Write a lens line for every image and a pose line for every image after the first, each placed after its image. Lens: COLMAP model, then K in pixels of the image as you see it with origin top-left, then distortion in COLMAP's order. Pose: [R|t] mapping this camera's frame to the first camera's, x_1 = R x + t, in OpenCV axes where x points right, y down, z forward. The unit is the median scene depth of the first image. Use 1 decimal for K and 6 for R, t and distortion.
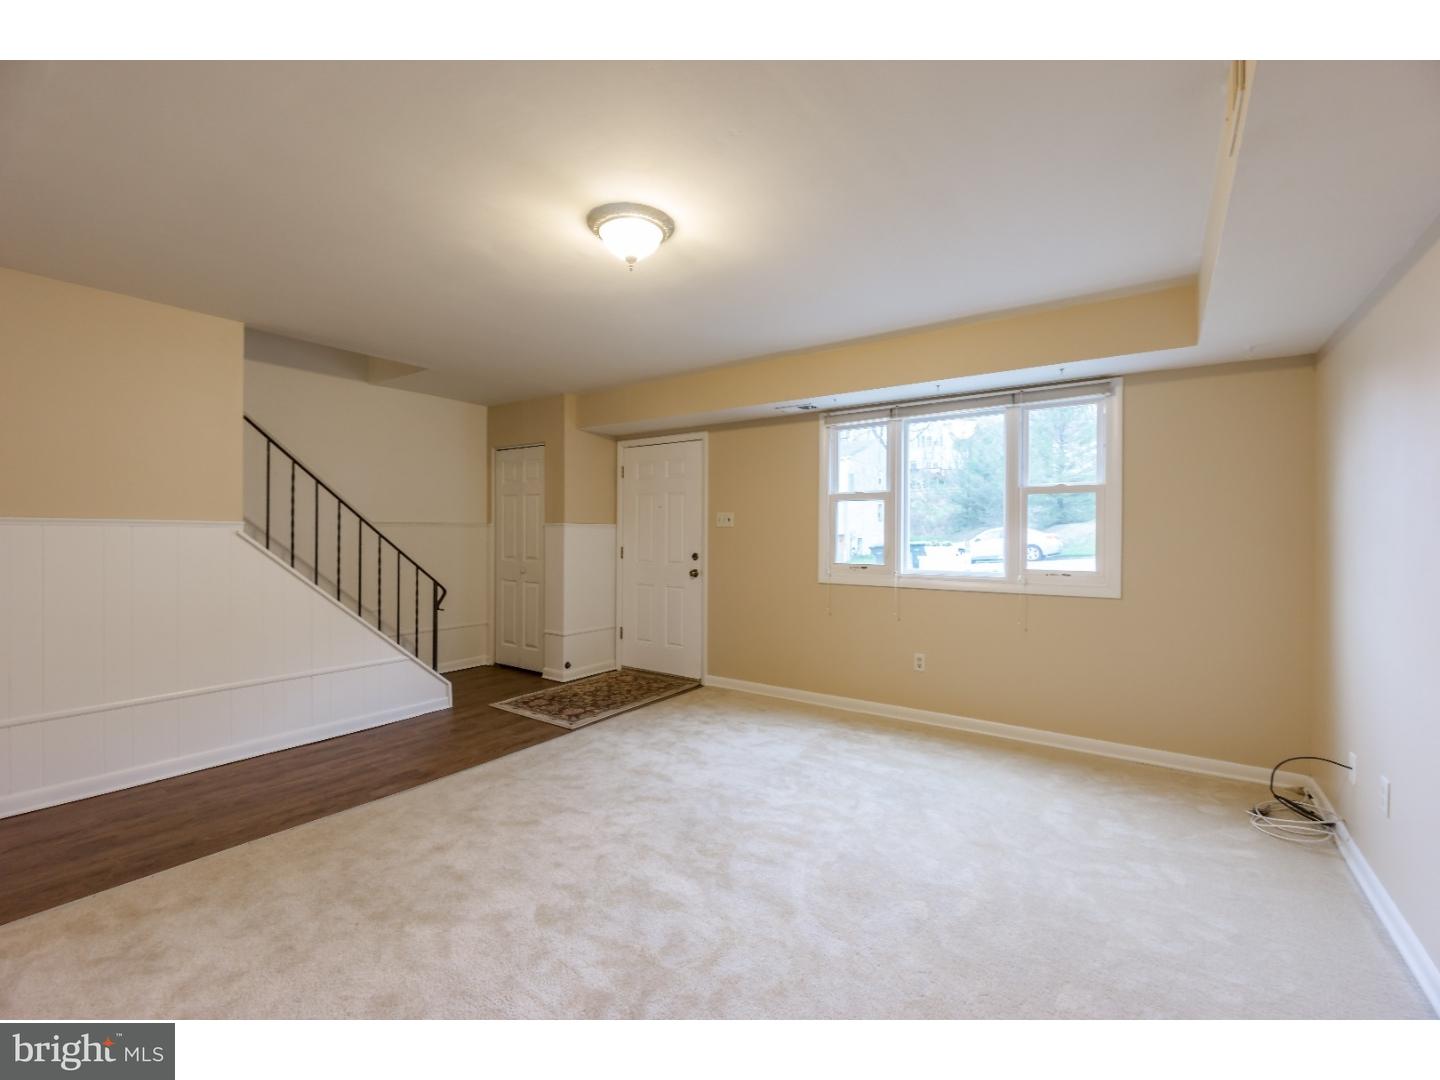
lens RADIAL K [[615.4, 0, 720.3], [0, 615.4, 536.2], [0, 0, 1]] dist [0.001098, 0.000737]
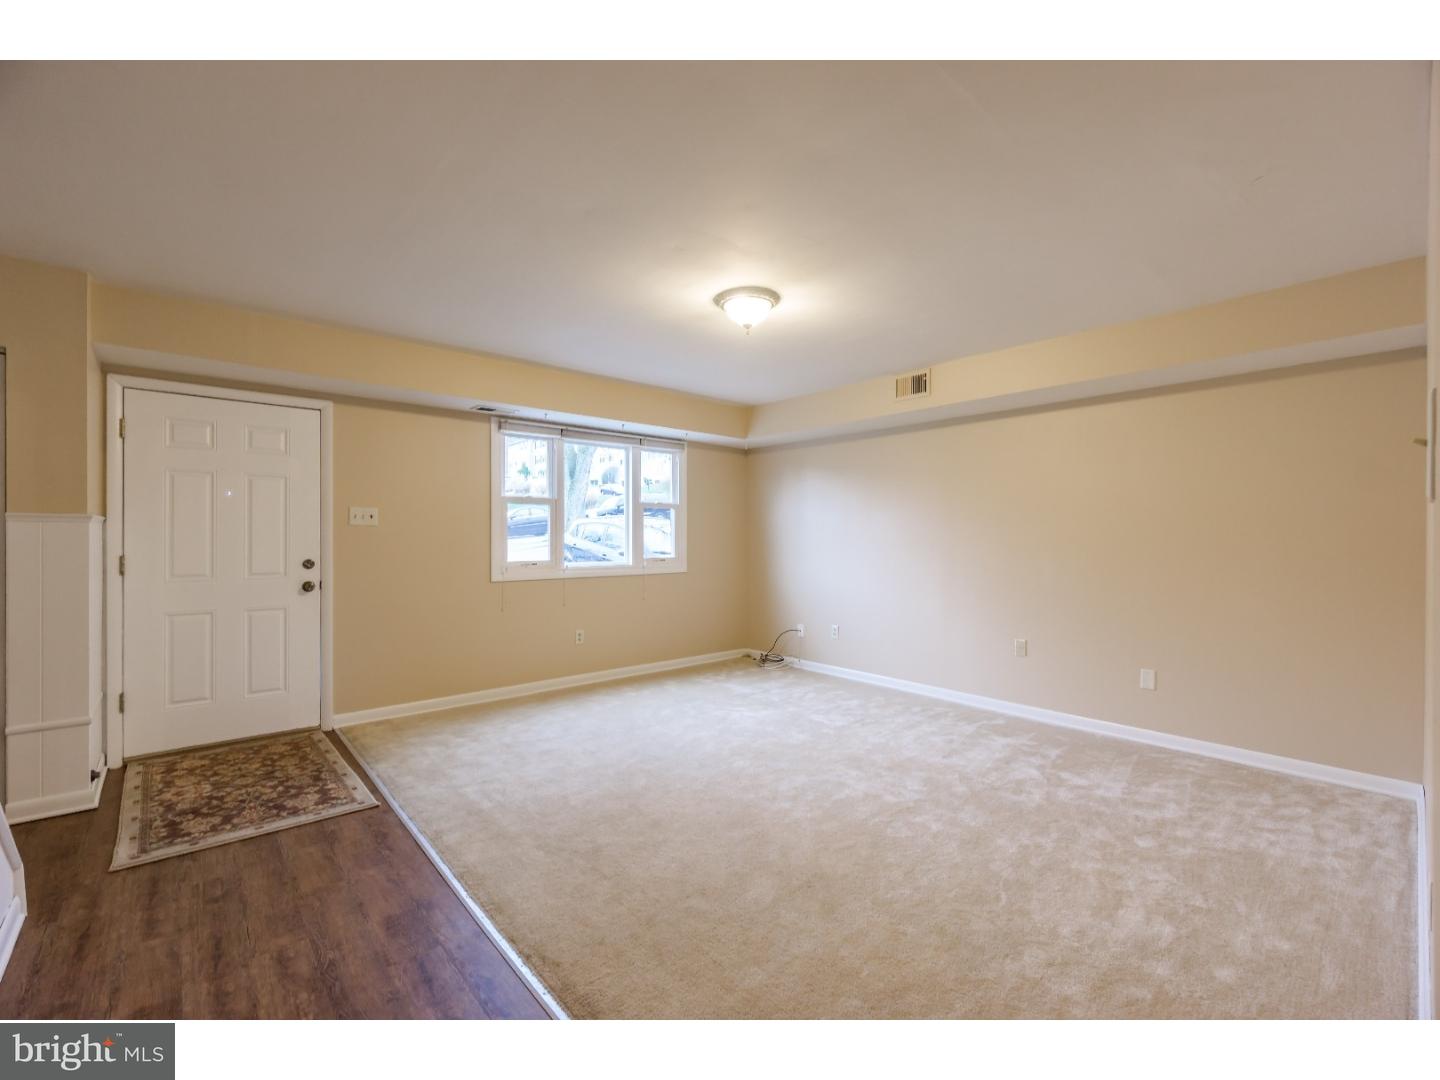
lens RADIAL K [[615.4, 0, 722.0], [0, 615.4, 536.7], [0, 0, 1]] dist [0.001098, 0.000737]
pose [[0.233626, -0.004561, 0.972316, -0.900774], [0.000136, 0.999989, 0.004658, -0.005111], [-0.972327, -0.000956, 0.233624, 0.466406]]
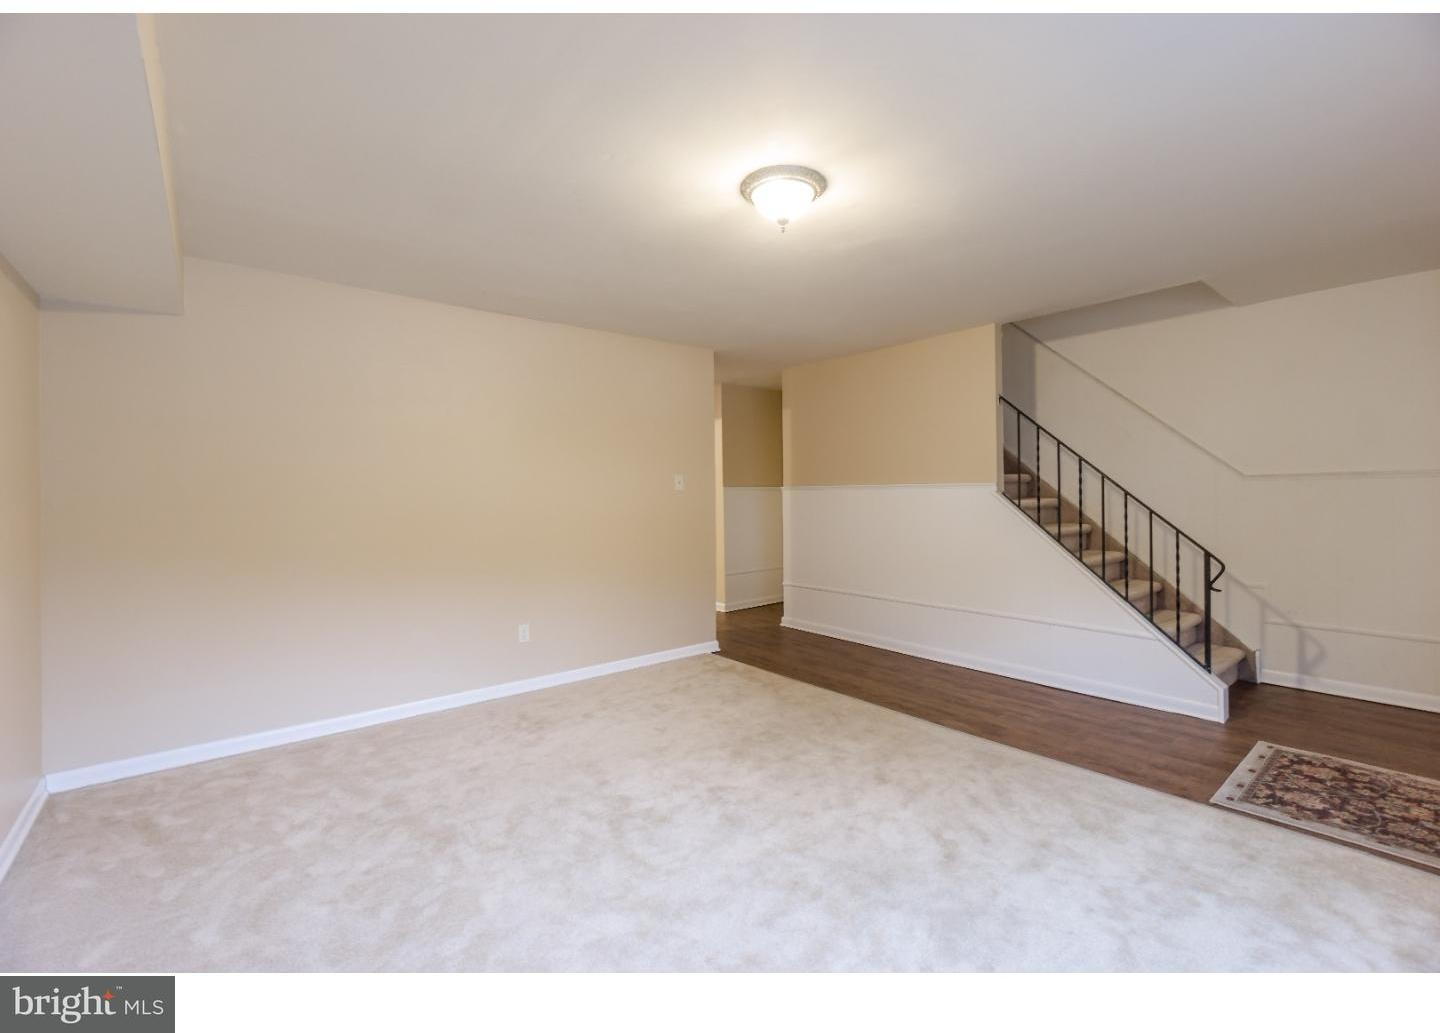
lens RADIAL K [[618.4, 0, 723.0], [0, 618.4, 503.3], [0, 0, 1]] dist [-0.000238, 0.000975]
pose [[-0.257809, 0.014255, -0.966091, 0.522124], [0.005345, 0.999897, 0.013327, -0.002074], [0.966181, -0.001728, -0.257859, 0.724257]]
